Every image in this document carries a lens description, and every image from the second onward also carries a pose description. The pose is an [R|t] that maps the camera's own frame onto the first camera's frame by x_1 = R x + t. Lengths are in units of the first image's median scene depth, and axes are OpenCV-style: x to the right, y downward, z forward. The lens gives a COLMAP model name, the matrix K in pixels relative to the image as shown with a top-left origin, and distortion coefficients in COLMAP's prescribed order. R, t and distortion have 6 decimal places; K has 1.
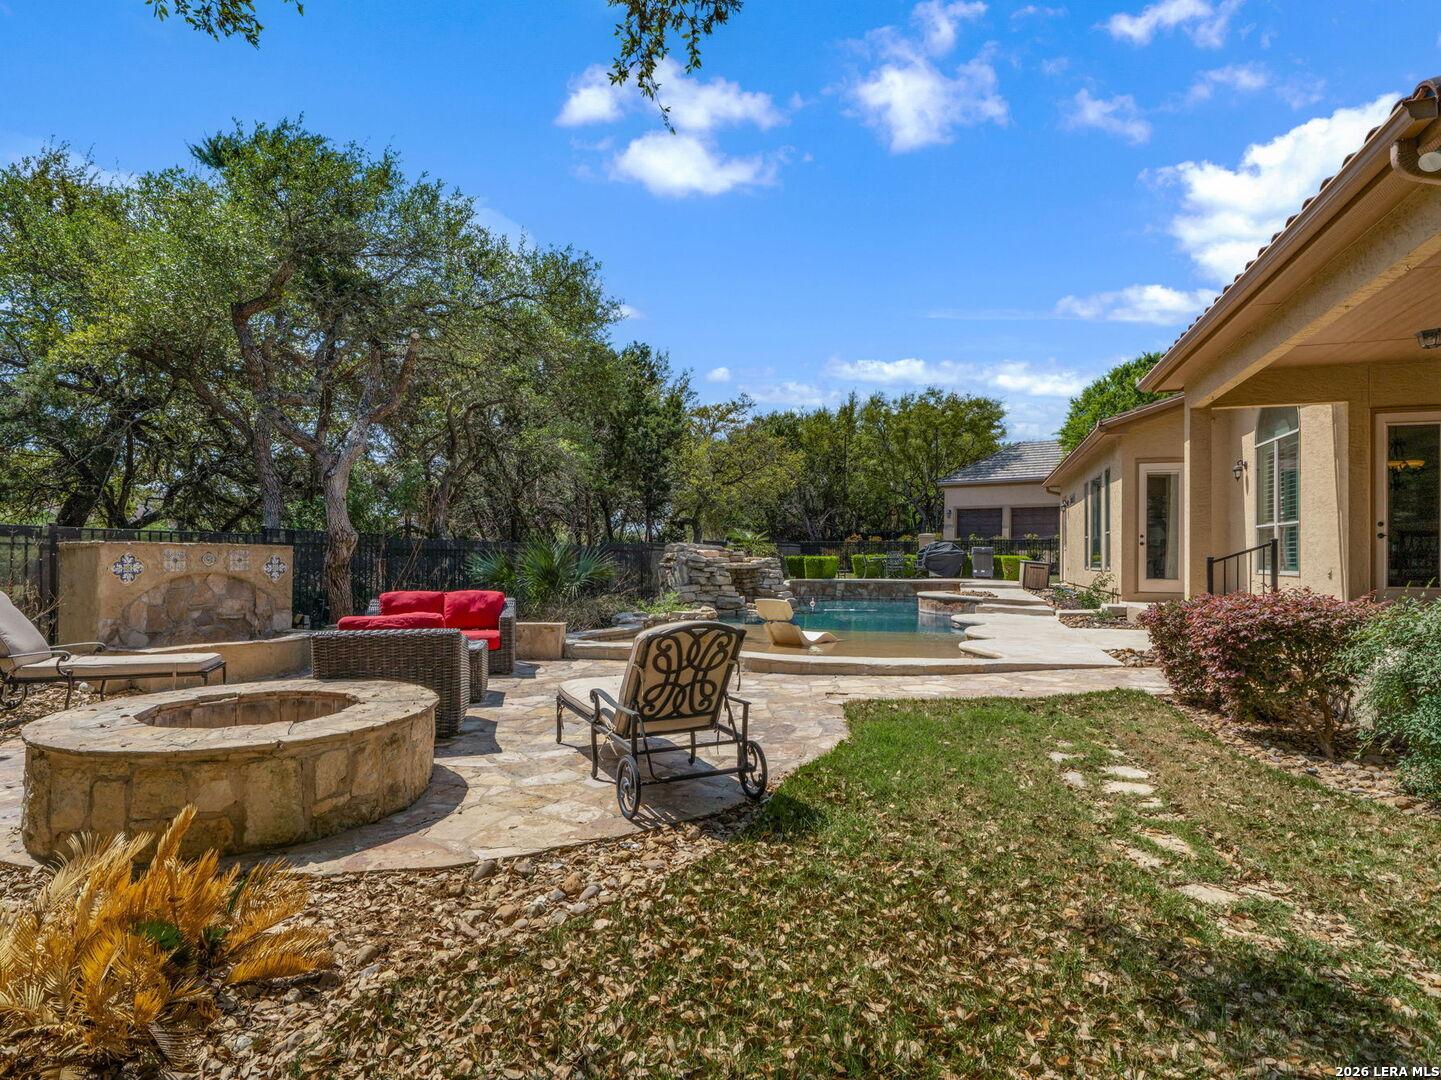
lens RADIAL K [[790.0, 0, 720.5], [0, 790.0, 546.4], [0, 0, 1]] dist [0.006539, -0.000062]
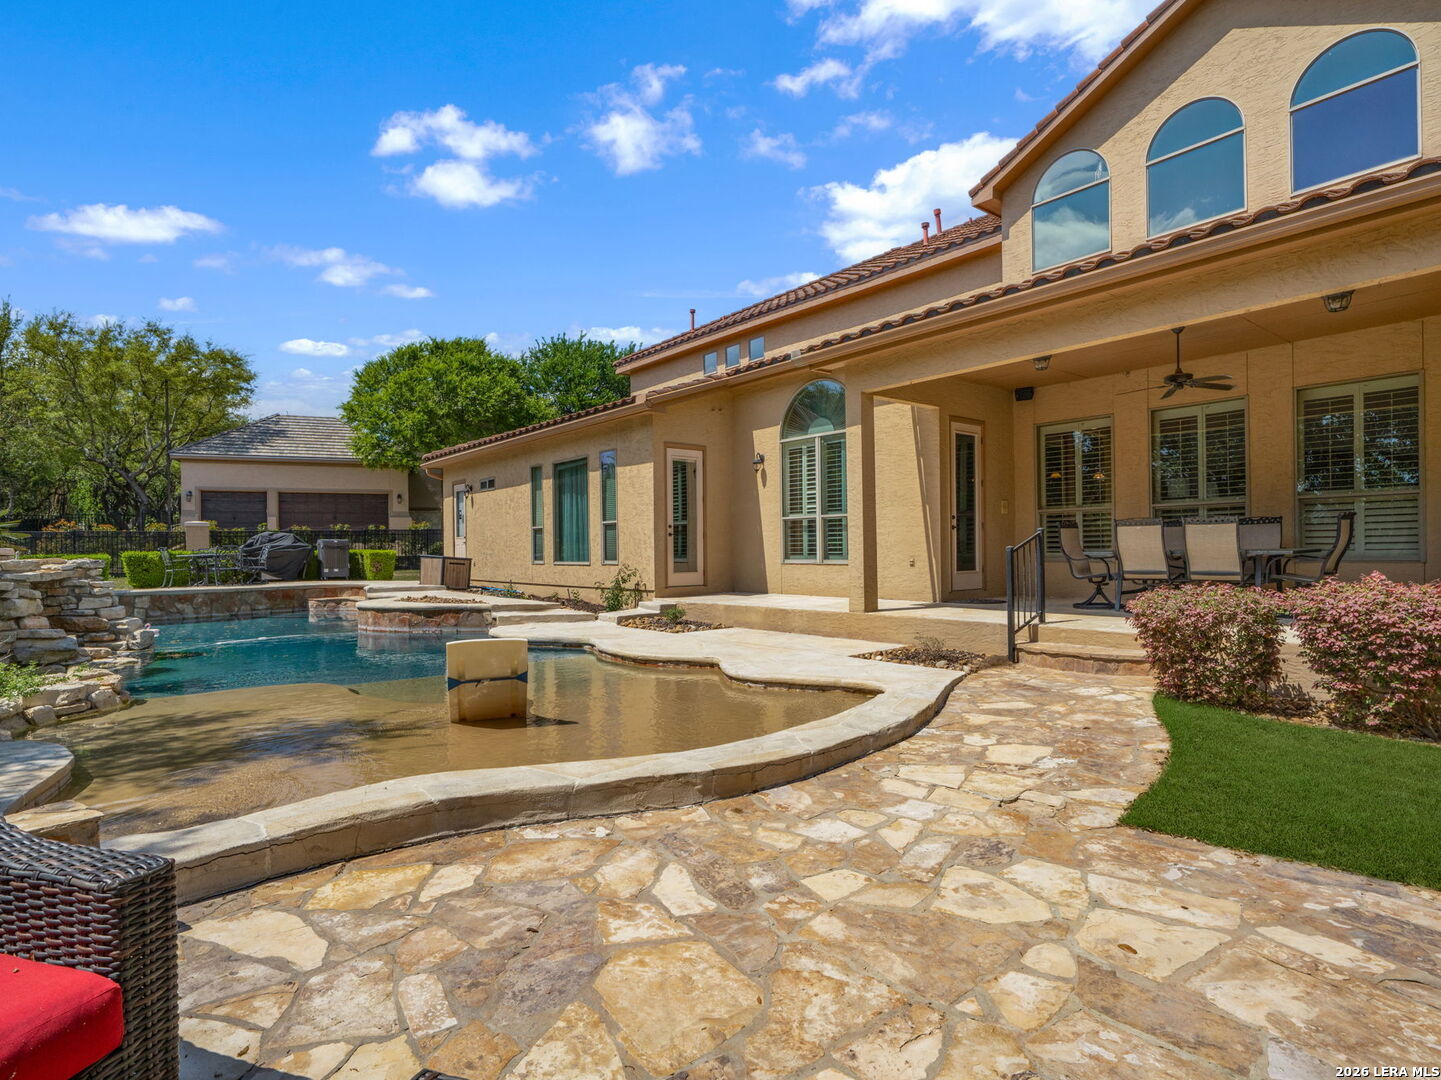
lens RADIAL K [[790.0, 0, 721.5], [0, 790.0, 554.8], [0, 0, 1]] dist [0.006539, -0.000062]
pose [[0.539325, -0.017496, 0.841916, -0.128104], [0.001385, 0.999801, 0.019890, 0.001041], [-0.842096, -0.009561, 0.539242, 0.269983]]
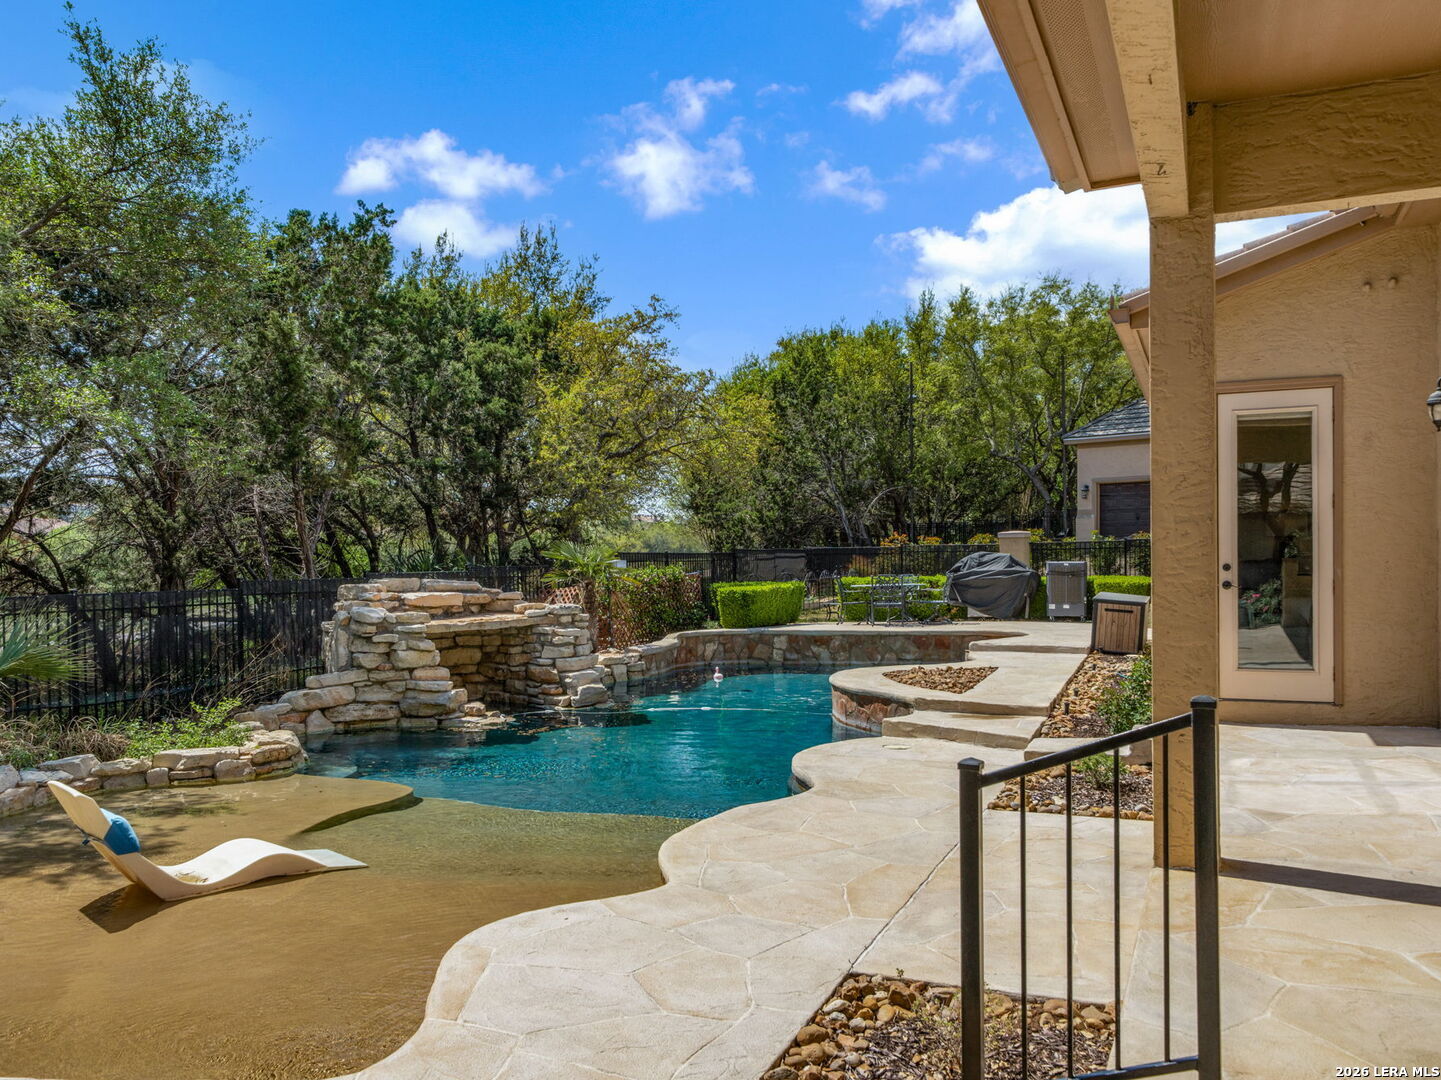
lens RADIAL K [[1143.6, 0, 721.2], [0, 1143.6, 548.0], [0, 0, 1]] dist [0.001006, -0.001788]
pose [[0.993240, -0.021597, -0.114053, 0.200414], [0.022594, 0.999717, 0.007455, -0.020177], [0.113860, -0.009982, 0.993447, 0.219089]]
